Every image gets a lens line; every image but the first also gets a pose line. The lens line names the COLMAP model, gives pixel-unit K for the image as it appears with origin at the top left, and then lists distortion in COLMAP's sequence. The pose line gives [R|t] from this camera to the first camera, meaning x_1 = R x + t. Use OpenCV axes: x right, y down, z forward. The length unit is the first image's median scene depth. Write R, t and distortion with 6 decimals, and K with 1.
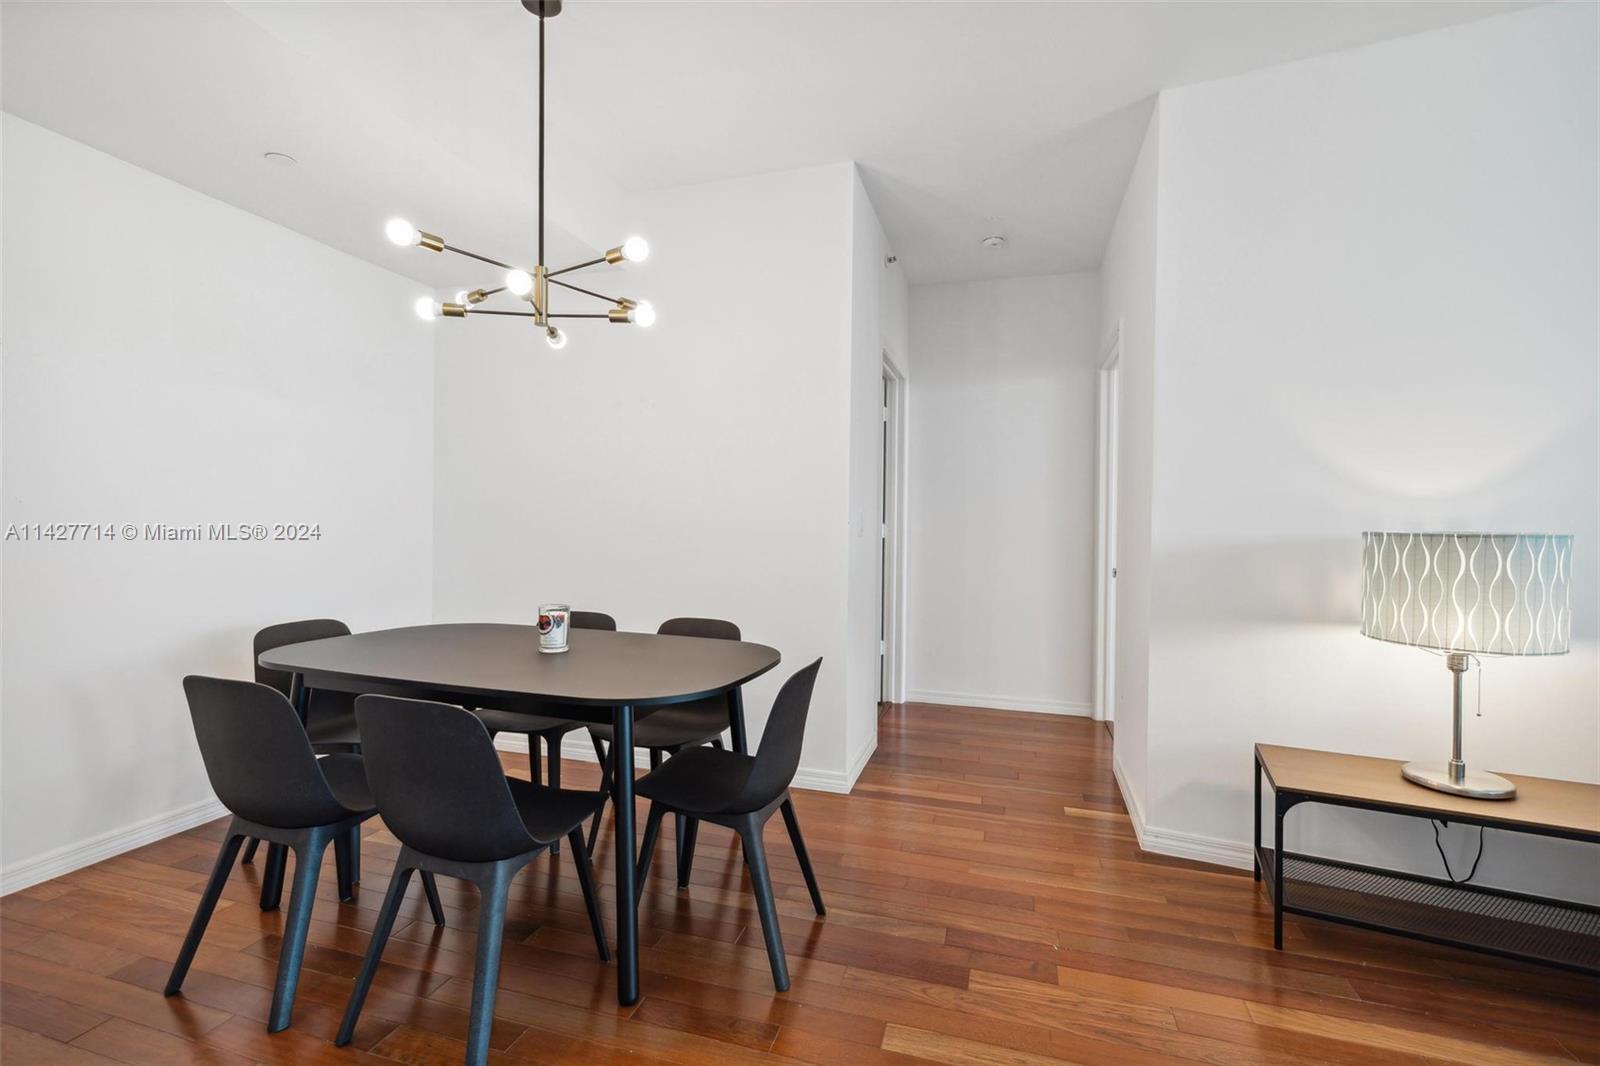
lens RADIAL K [[714.9, 0, 792.6], [0, 714.9, 524.3], [0, 0, 1]] dist [0.000281, -0.000063]
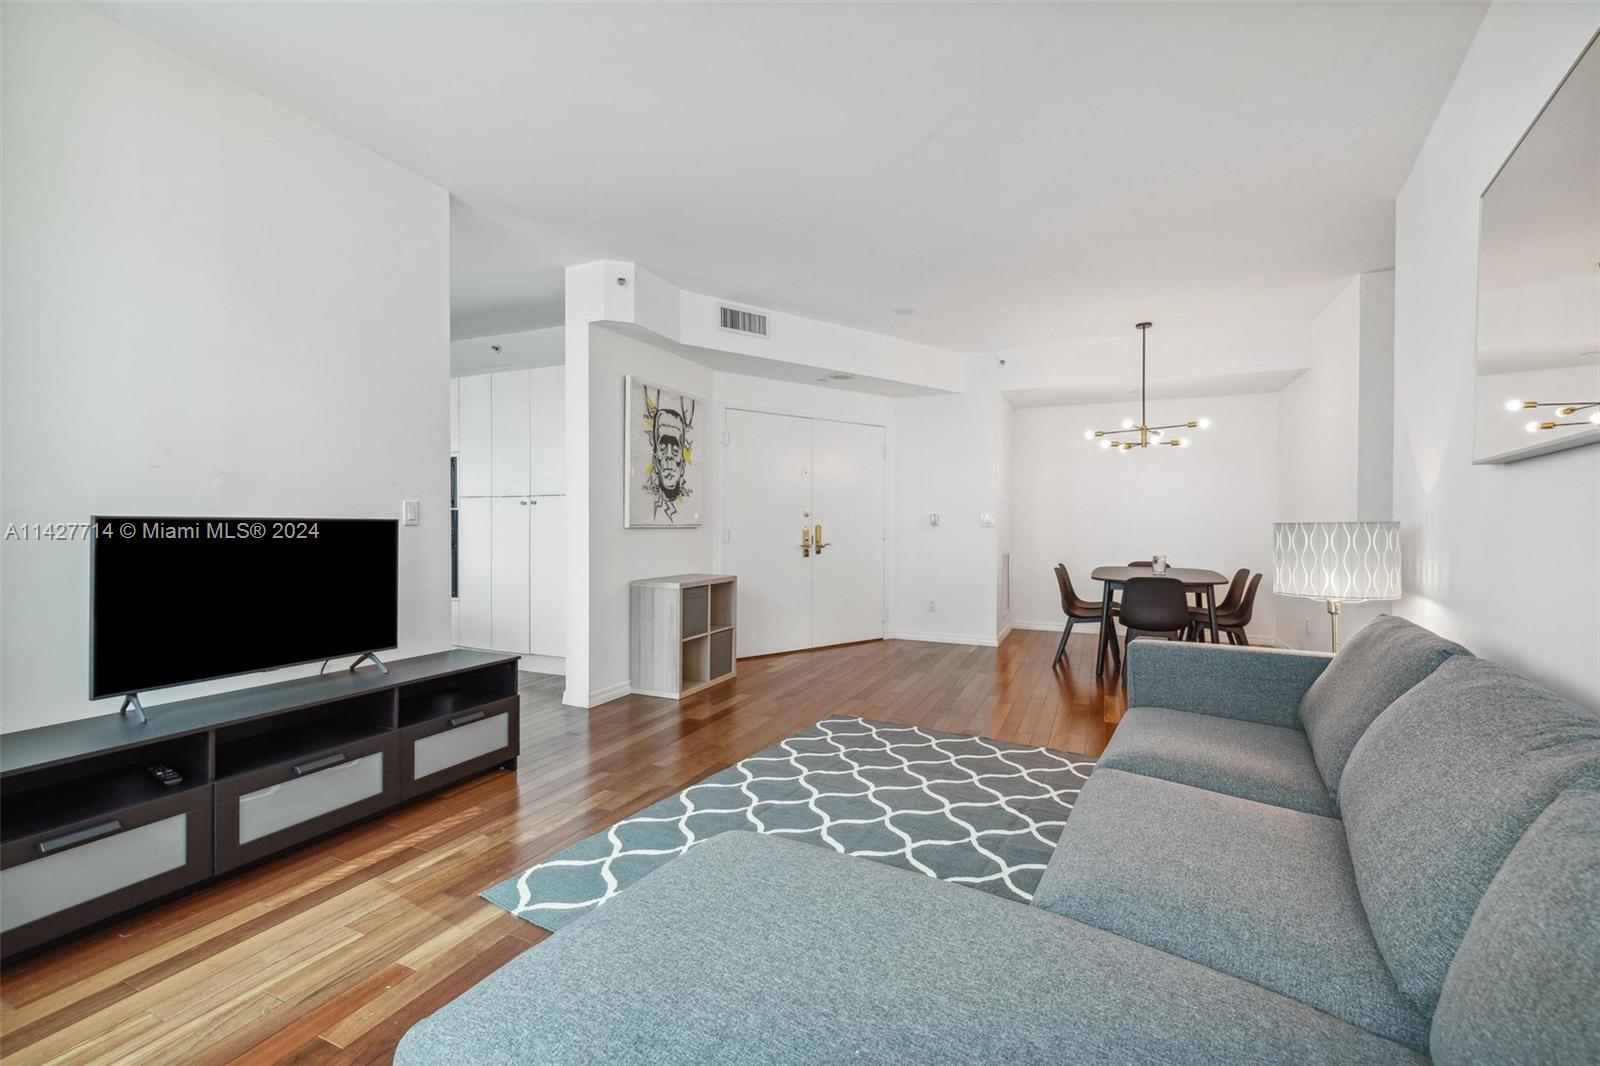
lens RADIAL K [[685.3, 0, 796.9], [0, 685.3, 528.4], [0, 0, 1]] dist [0.003015, 0.000248]
pose [[-0.127370, -0.002774, -0.991851, 2.226012], [-0.003712, 0.999990, -0.002320, 0.029262], [0.991848, 0.003387, -0.127379, 0.052379]]
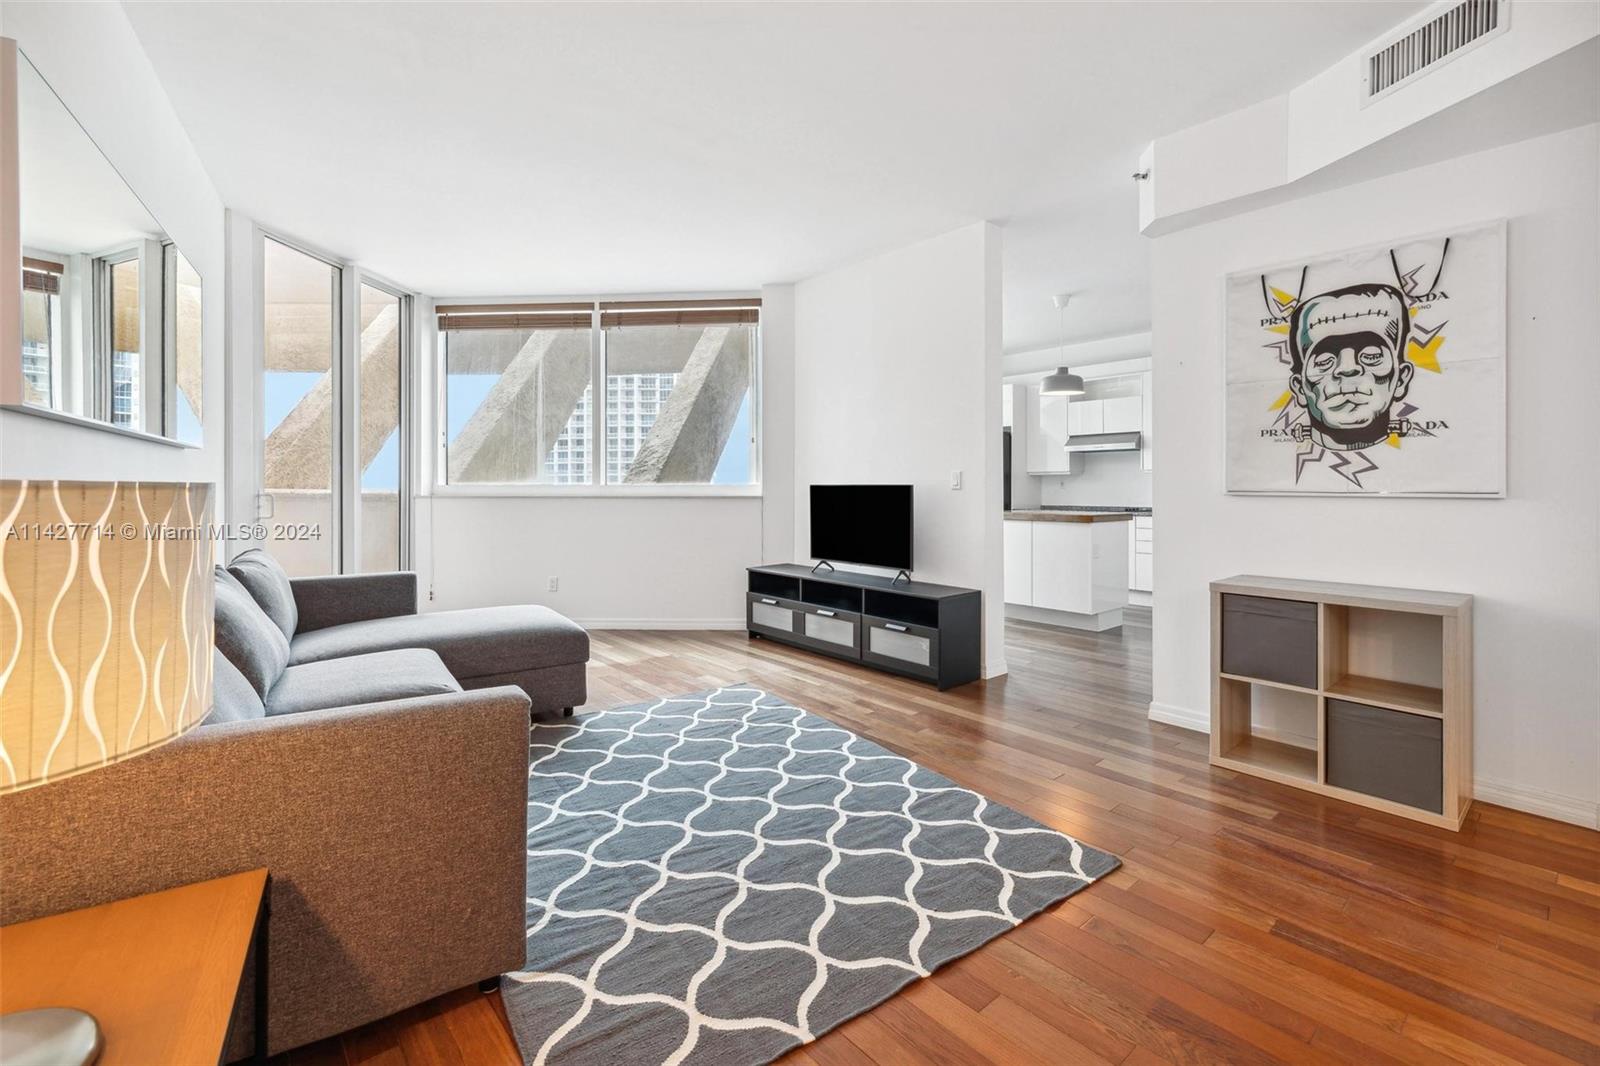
lens RADIAL K [[700.5, 0, 799.5], [0, 700.5, 486.3], [0, 0, 1]] dist [0.001430, 0.000082]
pose [[-0.846527, -0.012111, 0.532208, 0.274689], [-0.009991, 0.999927, 0.006864, 0.005988], [-0.532252, 0.000493, -0.846586, 0.963856]]
